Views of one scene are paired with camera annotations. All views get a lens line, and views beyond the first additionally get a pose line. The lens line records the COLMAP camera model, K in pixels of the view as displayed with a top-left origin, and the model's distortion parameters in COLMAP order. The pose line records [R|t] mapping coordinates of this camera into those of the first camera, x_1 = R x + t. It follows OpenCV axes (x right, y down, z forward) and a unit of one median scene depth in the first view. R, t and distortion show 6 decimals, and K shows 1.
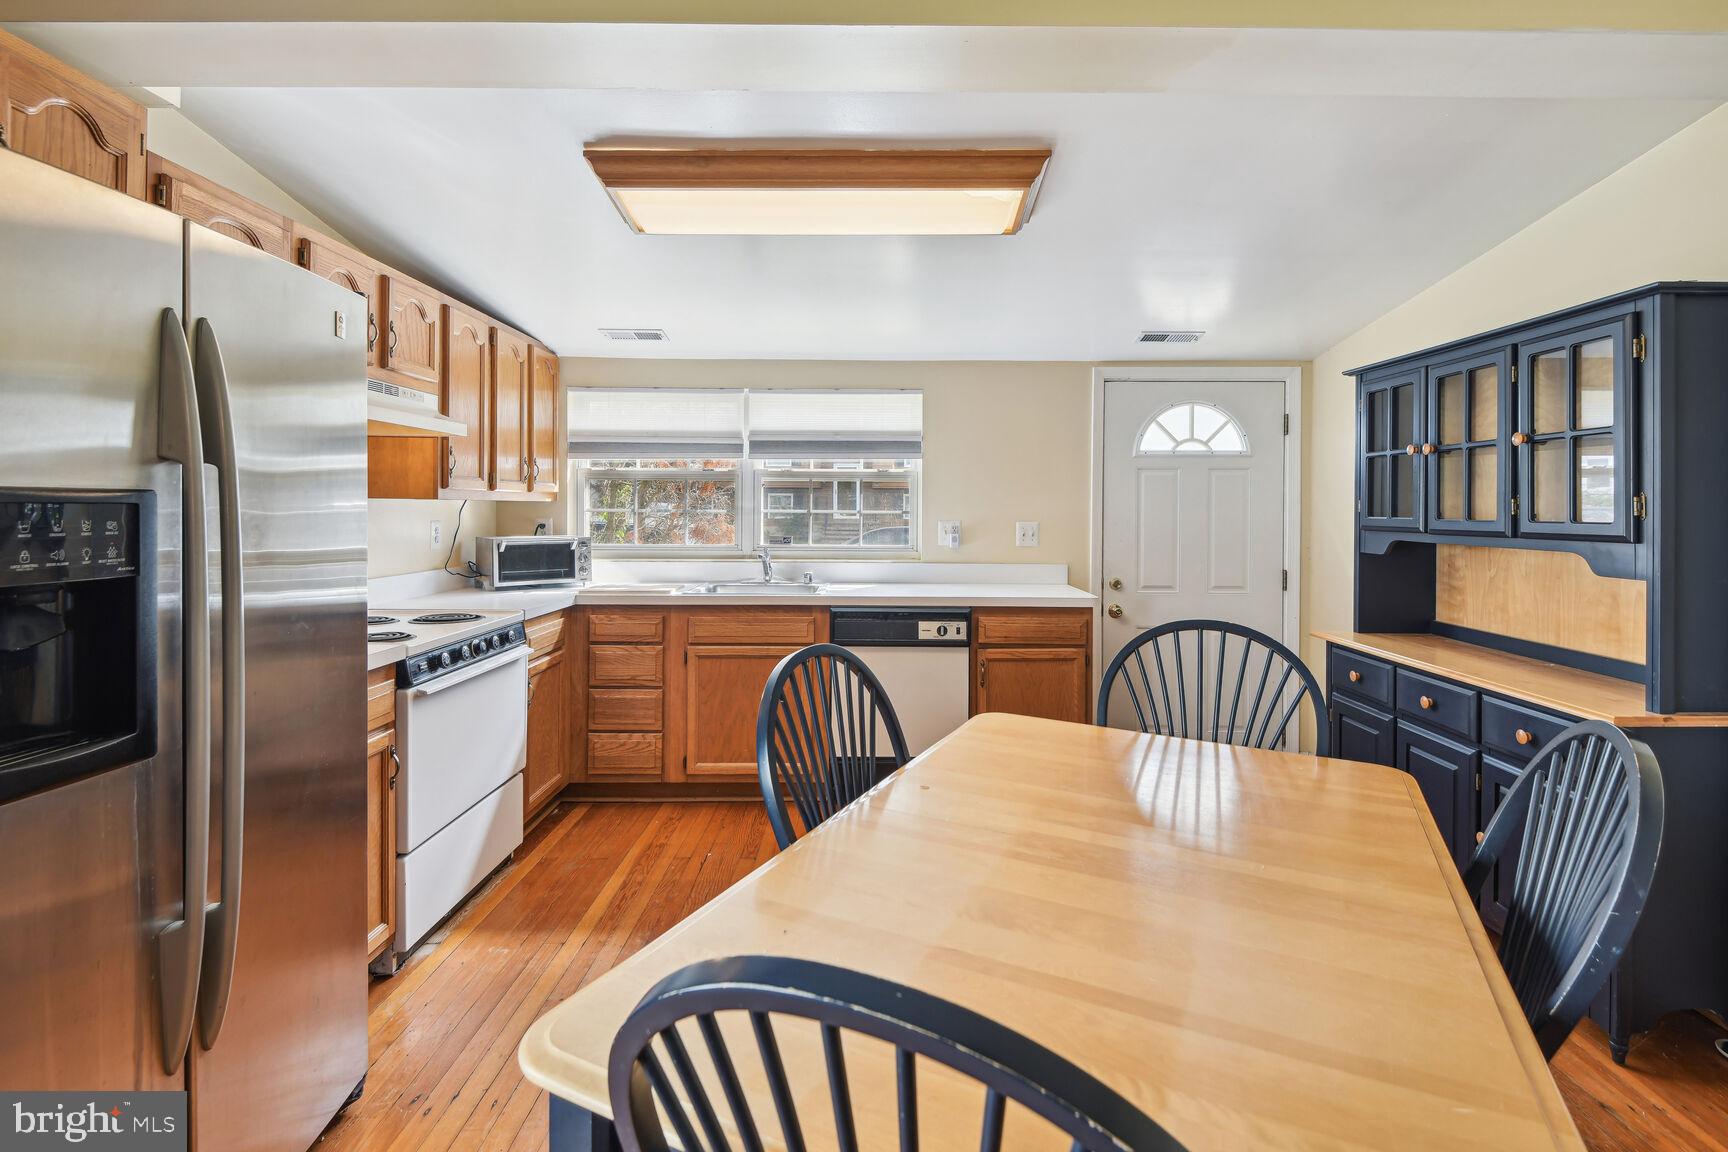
lens RADIAL K [[793.5, 0, 882.0], [0, 793.5, 505.2], [0, 0, 1]] dist [-0.023128, -0.000430]
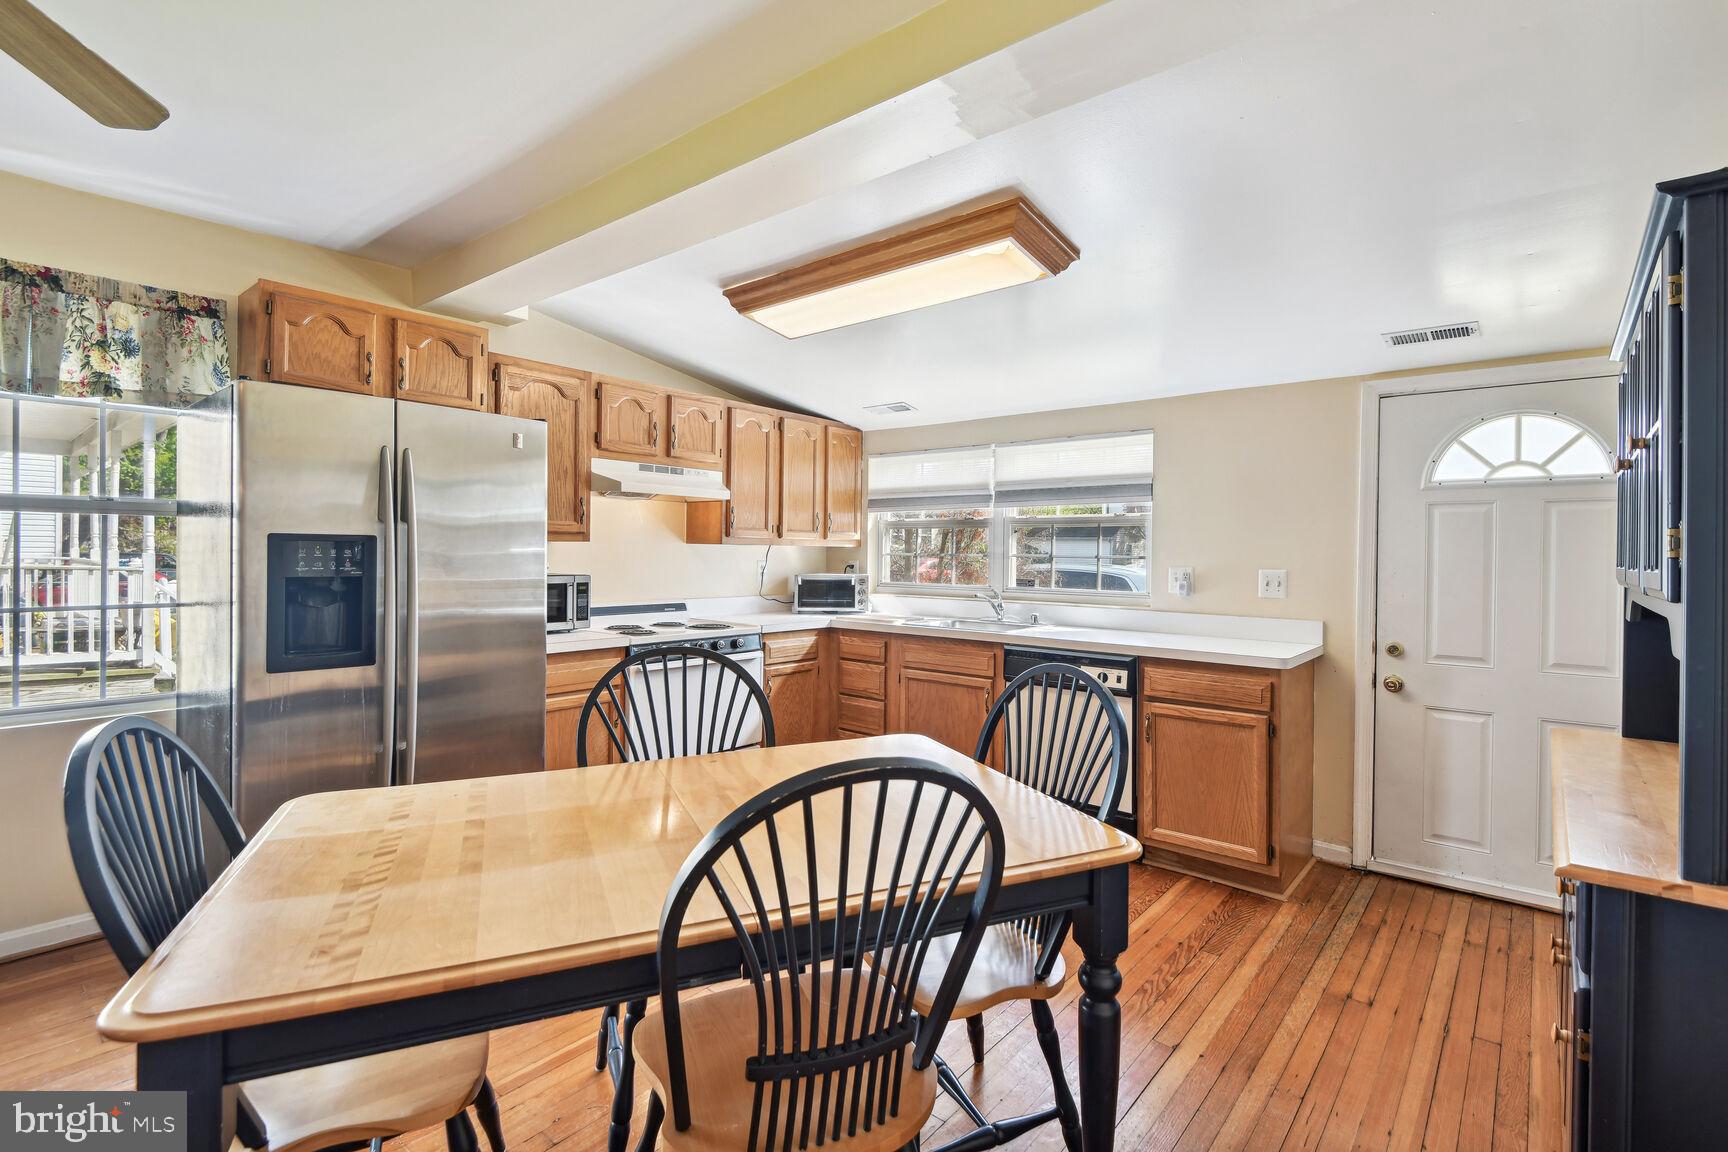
lens RADIAL K [[793.5, 0, 882.3], [0, 793.5, 563.0], [0, 0, 1]] dist [-0.023128, -0.000430]
pose [[0.766926, 0.011711, -0.641628, 0.445026], [-0.005258, 0.999915, 0.011965, 0.005636], [0.641714, -0.005803, 0.766922, 0.066603]]
